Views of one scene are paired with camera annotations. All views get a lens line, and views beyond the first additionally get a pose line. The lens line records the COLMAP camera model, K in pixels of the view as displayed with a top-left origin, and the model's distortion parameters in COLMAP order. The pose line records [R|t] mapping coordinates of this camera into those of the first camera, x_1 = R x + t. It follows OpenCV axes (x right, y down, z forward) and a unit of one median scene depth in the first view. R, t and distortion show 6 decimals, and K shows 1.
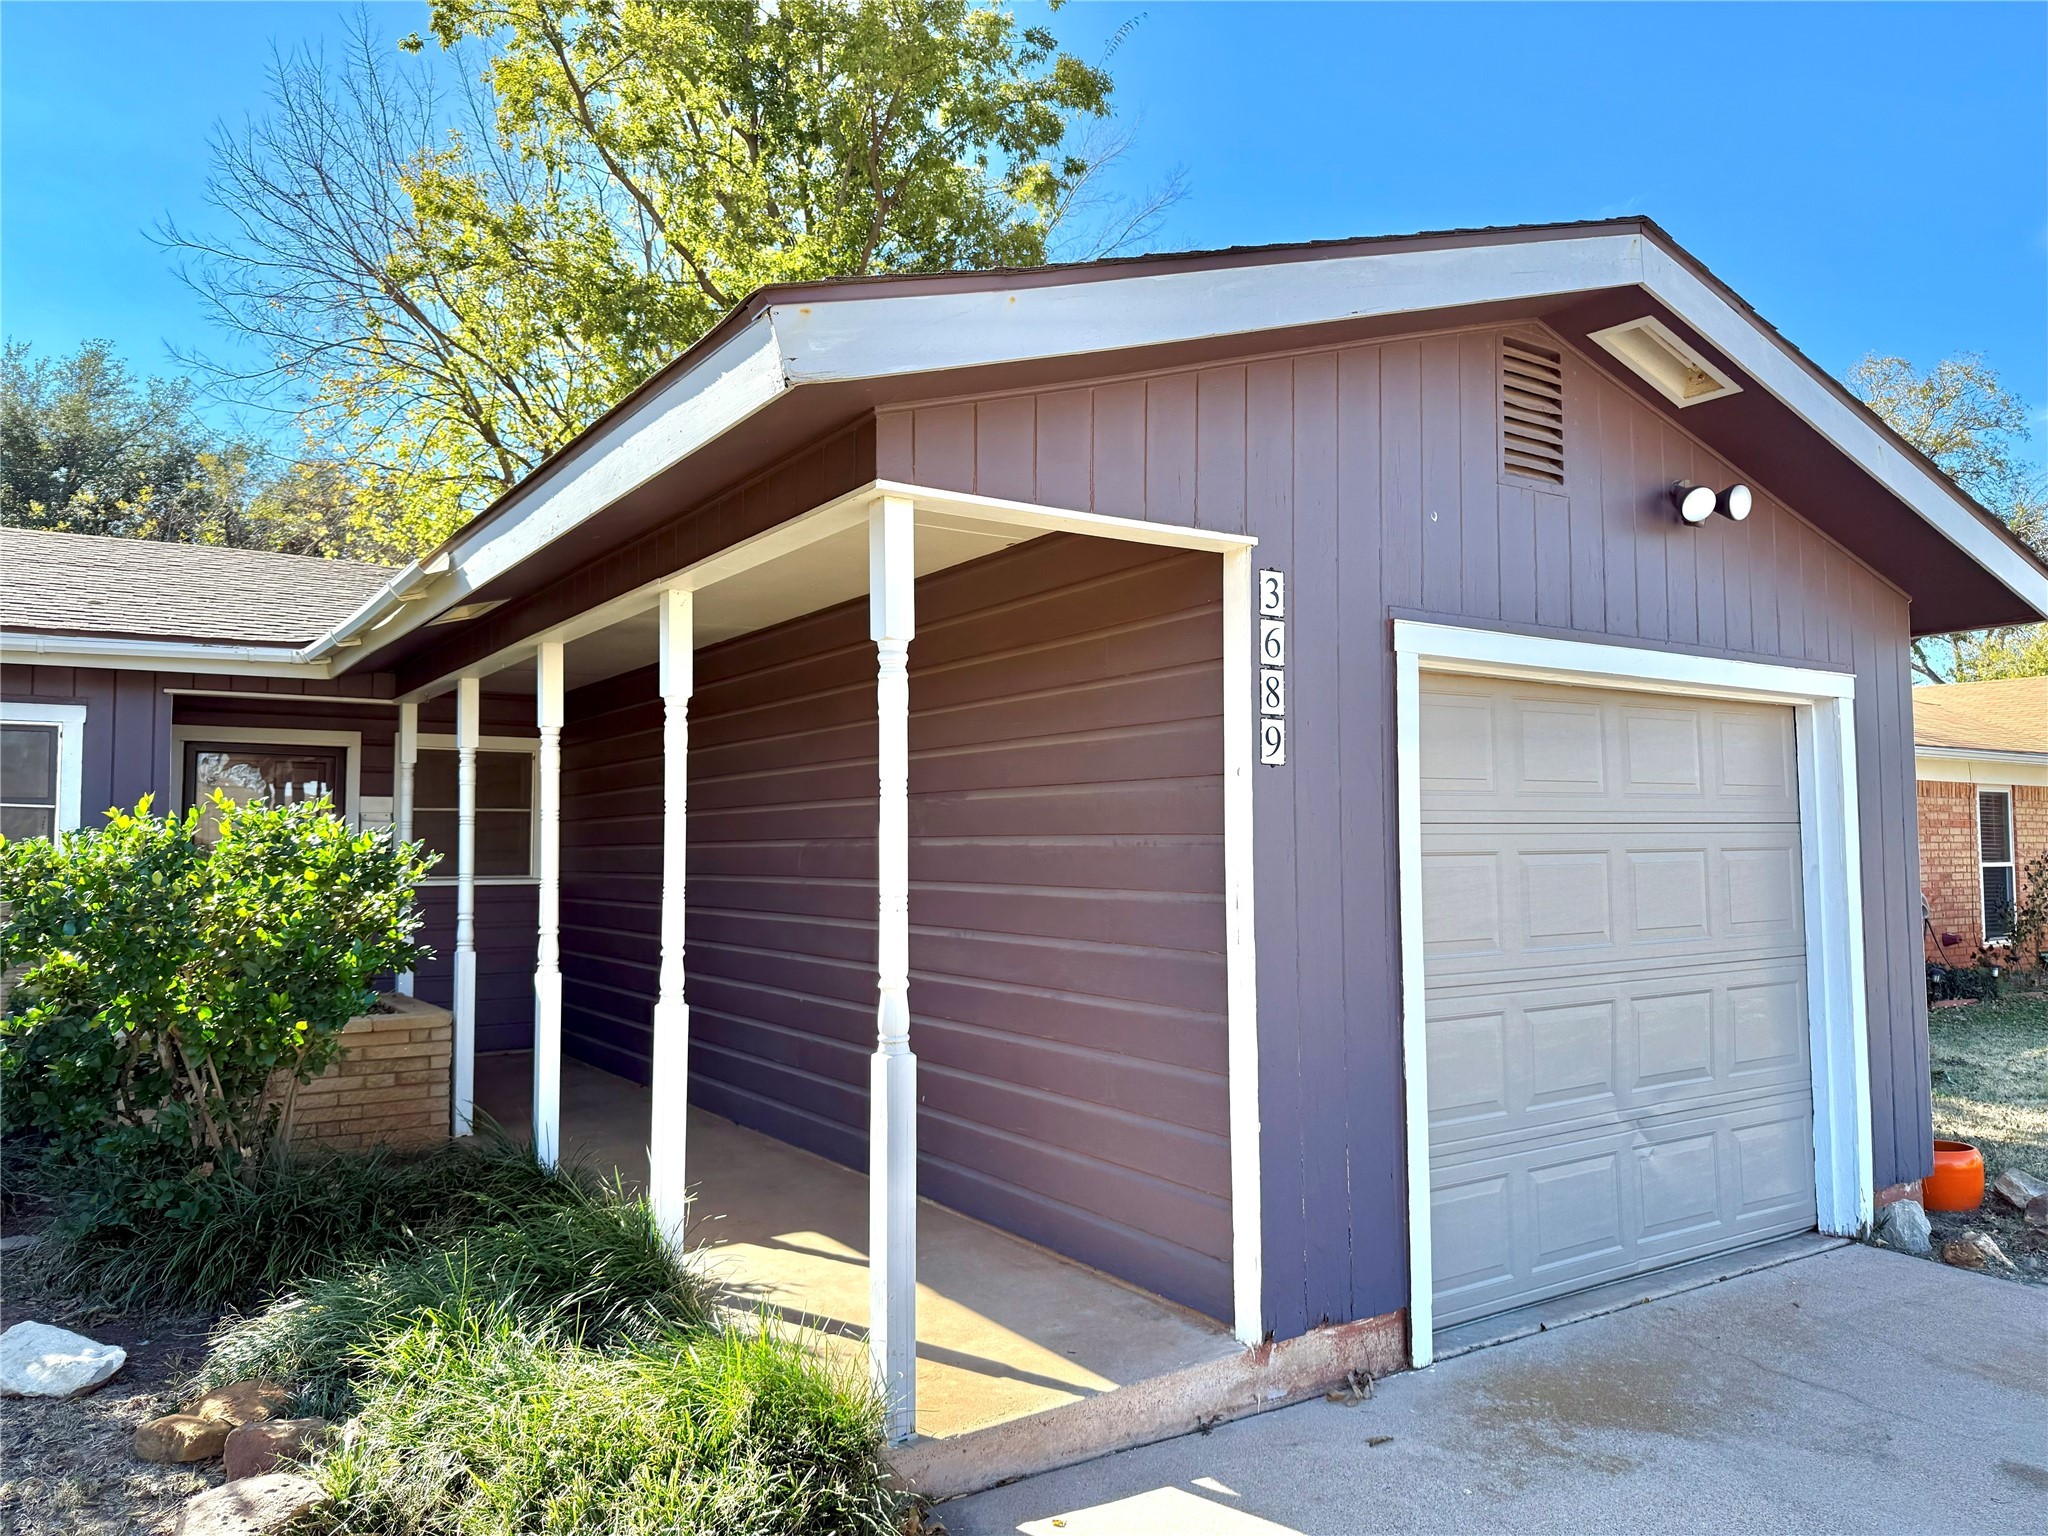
lens RADIAL K [[1461.7, 0, 1024.0], [0, 1461.7, 768.0], [0, 0, 1]] dist [0.046987, -0.048342]
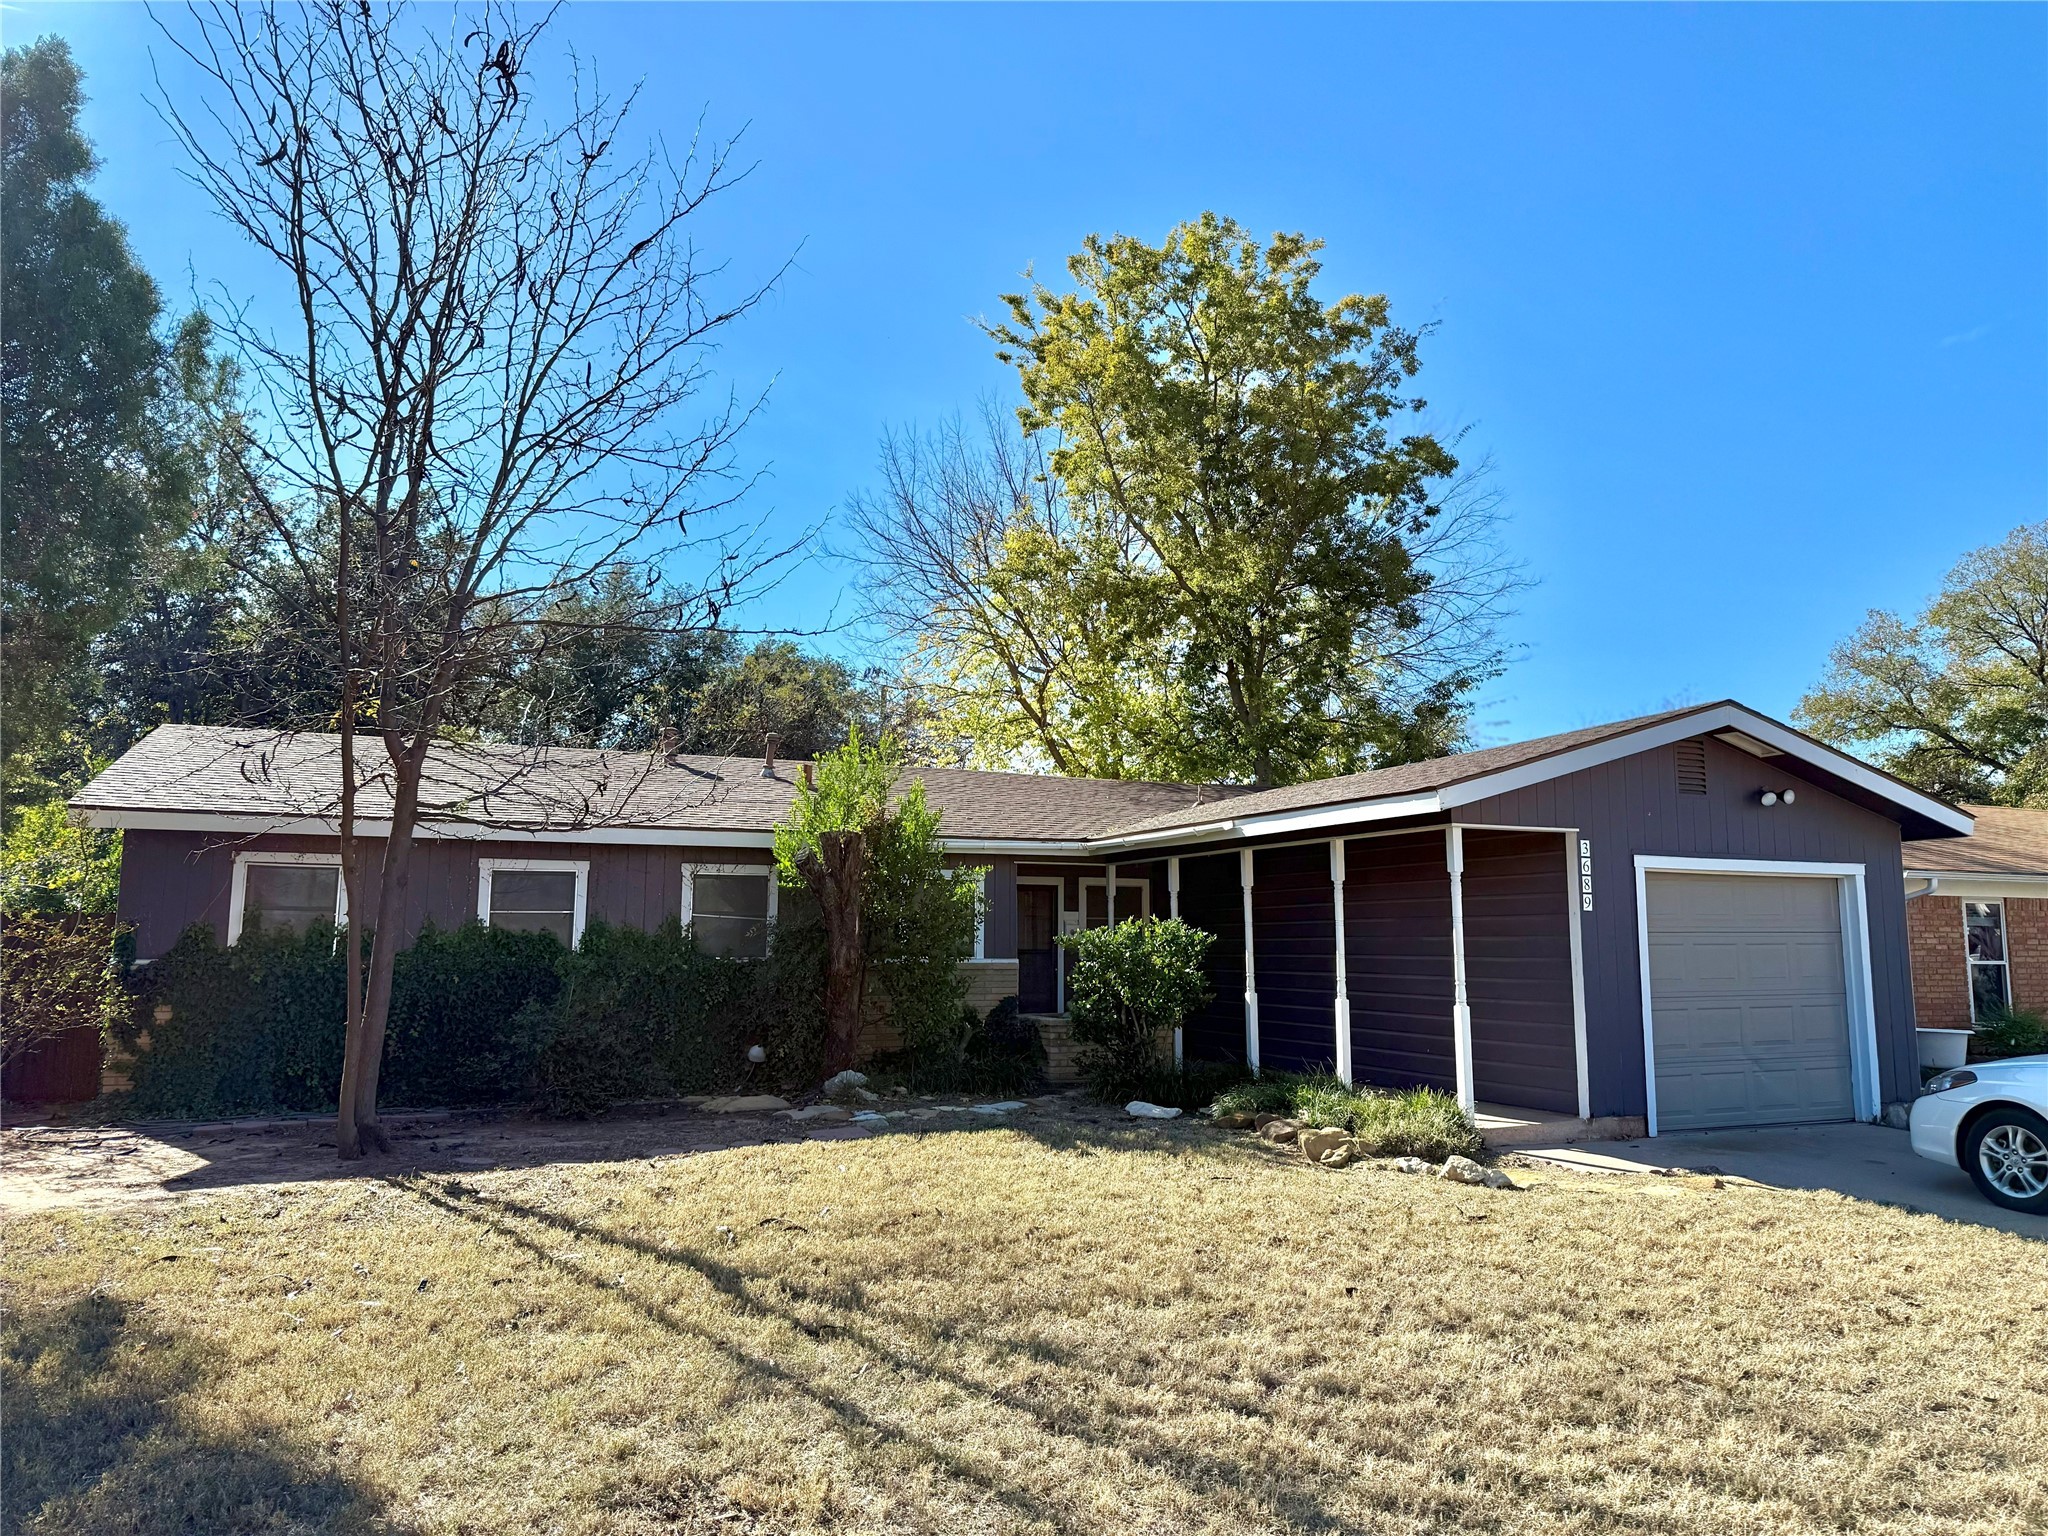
lens RADIAL K [[1461.7, 0, 1024.0], [0, 1461.7, 768.0], [0, 0, 1]] dist [0.046987, -0.048342]
pose [[0.983384, -0.016803, -0.180758, -0.286369], [0.004357, 0.997605, -0.069031, -0.064611], [0.181485, 0.067096, 0.981102, -1.502006]]
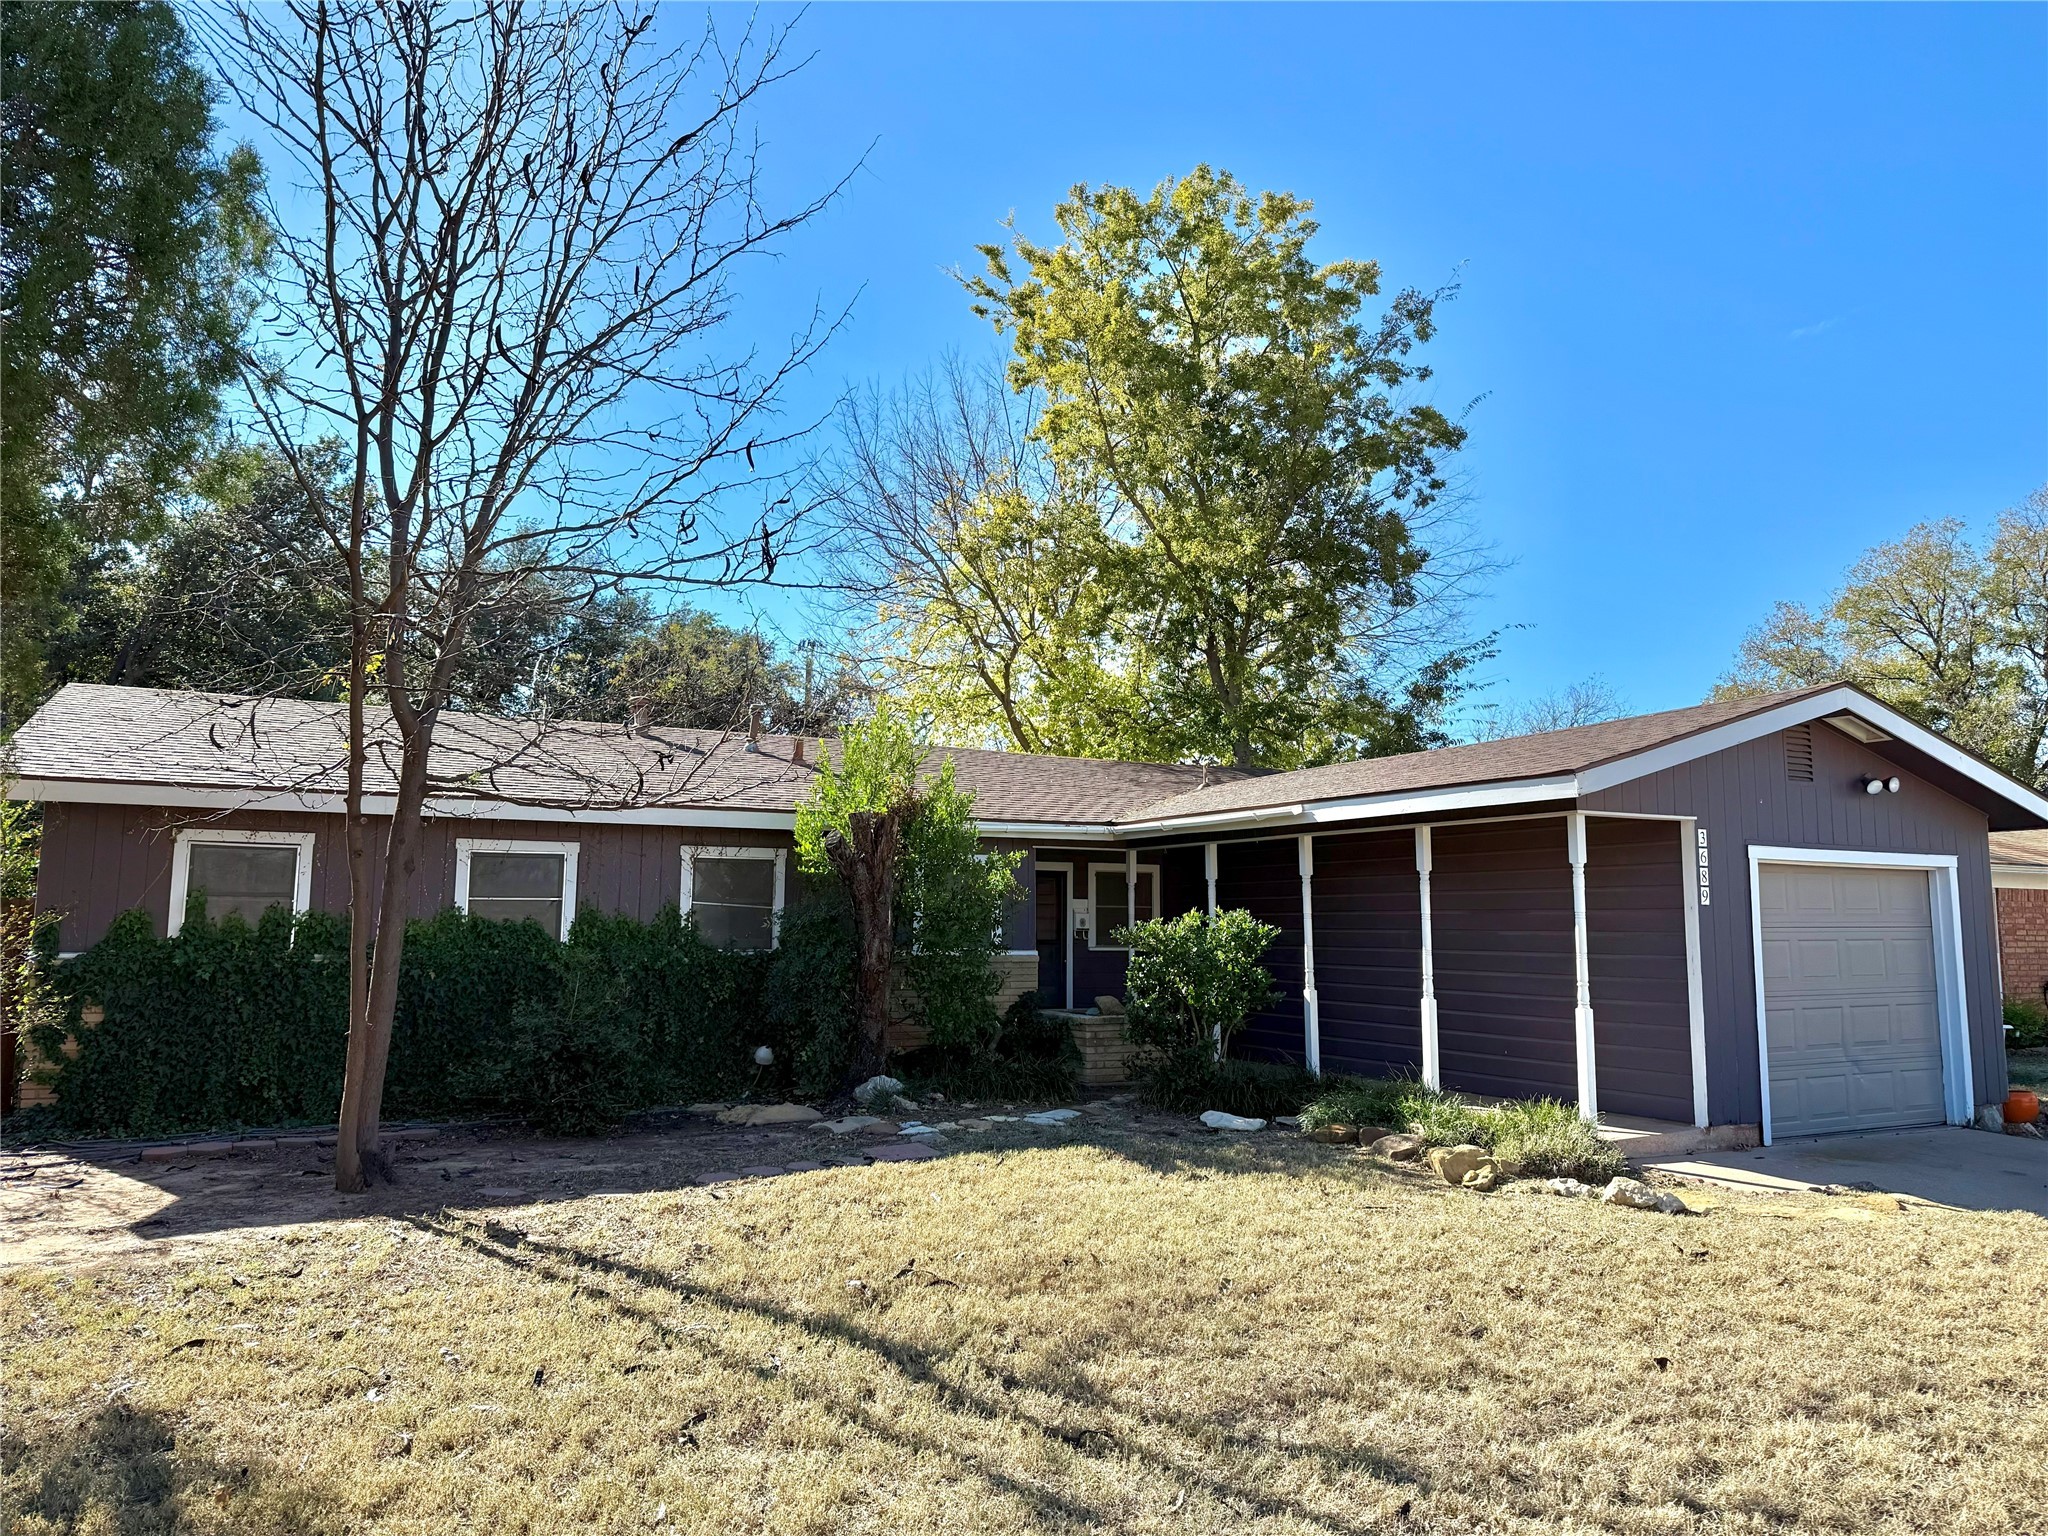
lens RADIAL K [[1461.7, 0, 1024.0], [0, 1461.7, 768.0], [0, 0, 1]] dist [0.046987, -0.048342]
pose [[0.994793, -0.003106, -0.101869, -0.584393], [-0.002588, 0.998444, -0.055712, -0.073123], [0.101884, 0.055685, 0.993237, -1.324615]]
